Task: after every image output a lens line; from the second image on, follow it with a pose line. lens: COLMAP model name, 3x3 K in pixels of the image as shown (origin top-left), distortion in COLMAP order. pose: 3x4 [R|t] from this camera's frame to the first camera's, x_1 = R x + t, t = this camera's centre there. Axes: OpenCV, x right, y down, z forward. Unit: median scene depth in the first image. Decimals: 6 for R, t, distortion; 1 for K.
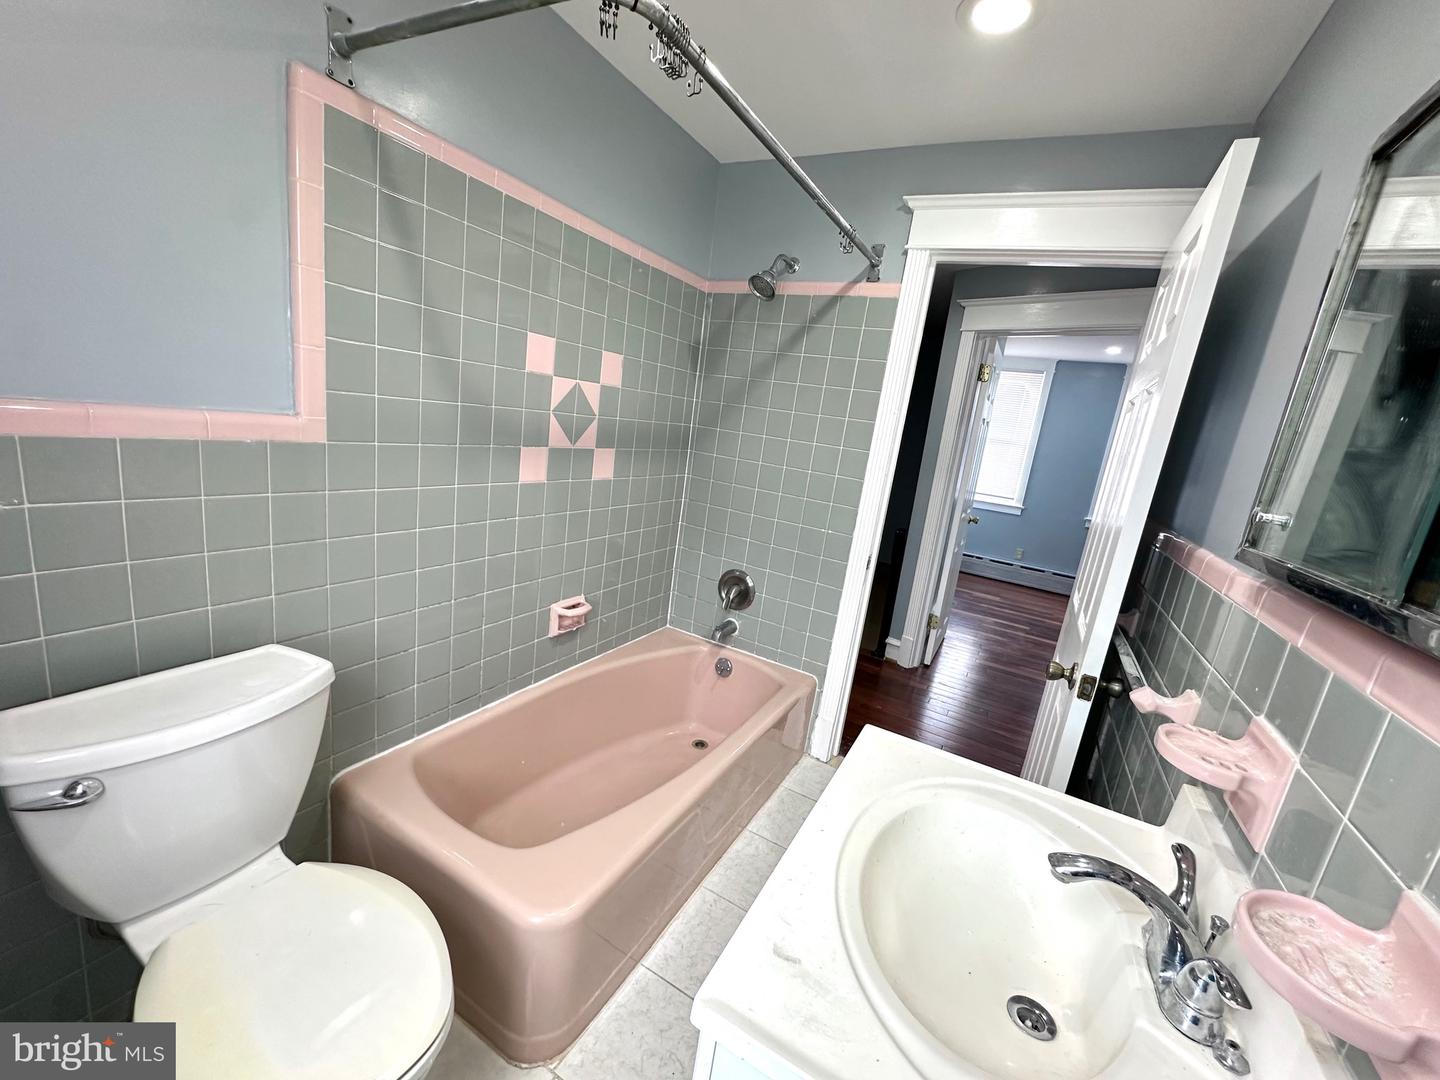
lens RADIAL K [[576.8, 0, 721.8], [0, 576.8, 551.2], [0, 0, 1]] dist [-0.000332, 0.000538]
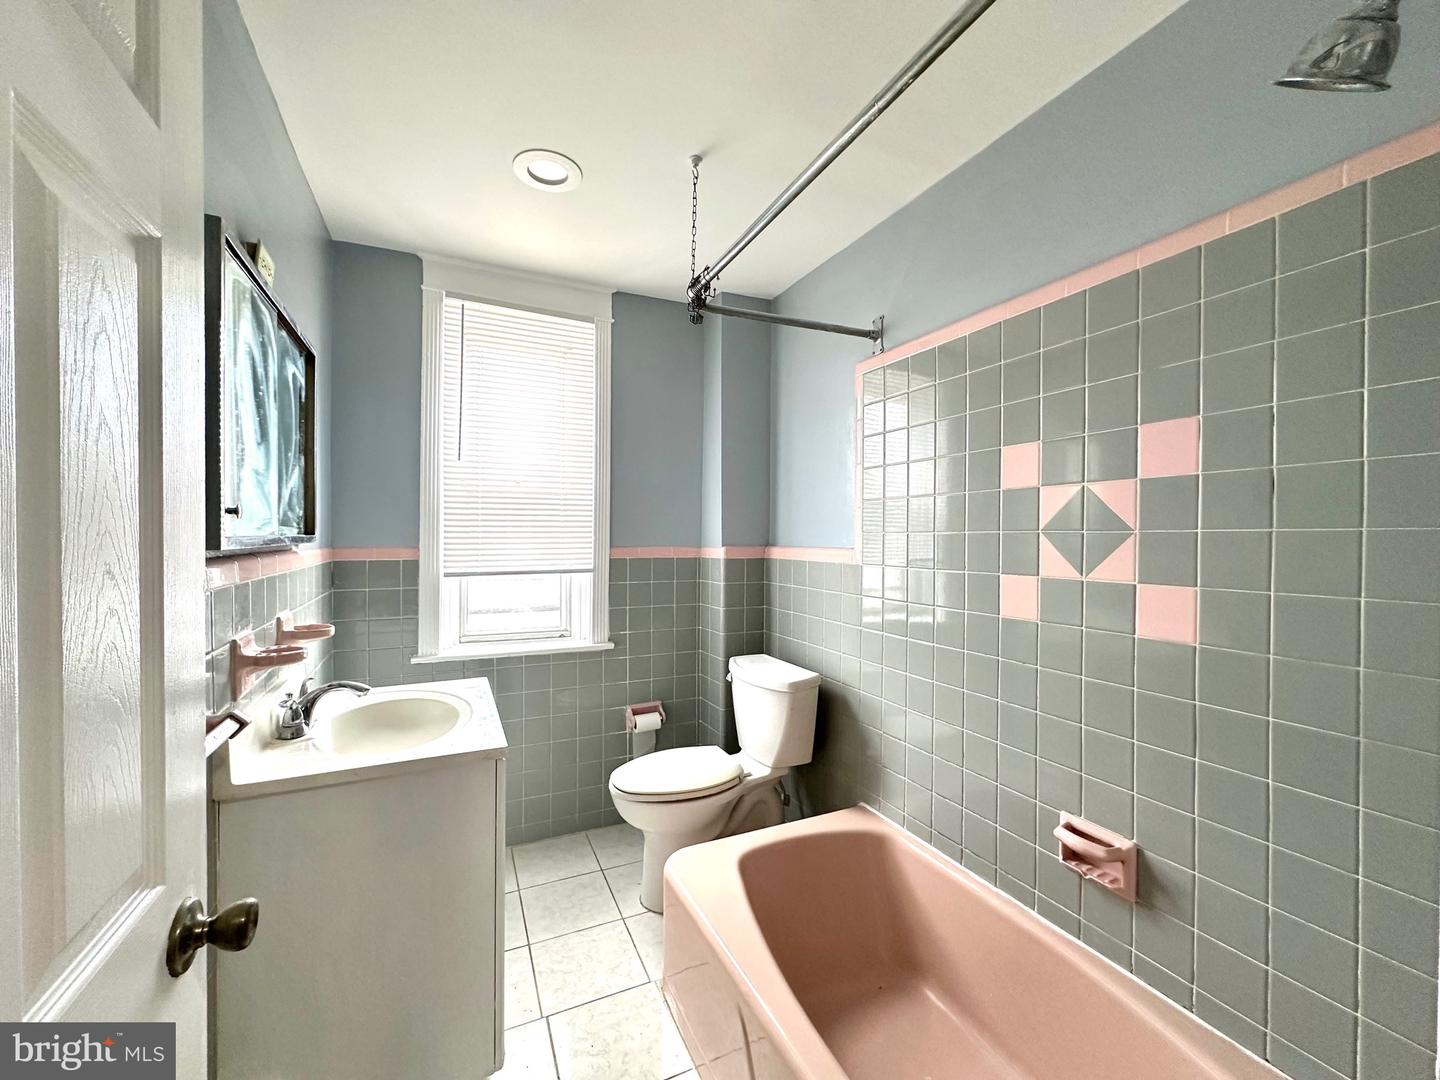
lens RADIAL K [[576.8, 0, 723.2], [0, 576.8, 533.2], [0, 0, 1]] dist [-0.000332, 0.000538]
pose [[-0.578419, -0.126218, -0.805916, 0.545429], [-0.252290, 0.967199, 0.029595, -0.147977], [0.775745, 0.220443, -0.591290, 1.075872]]
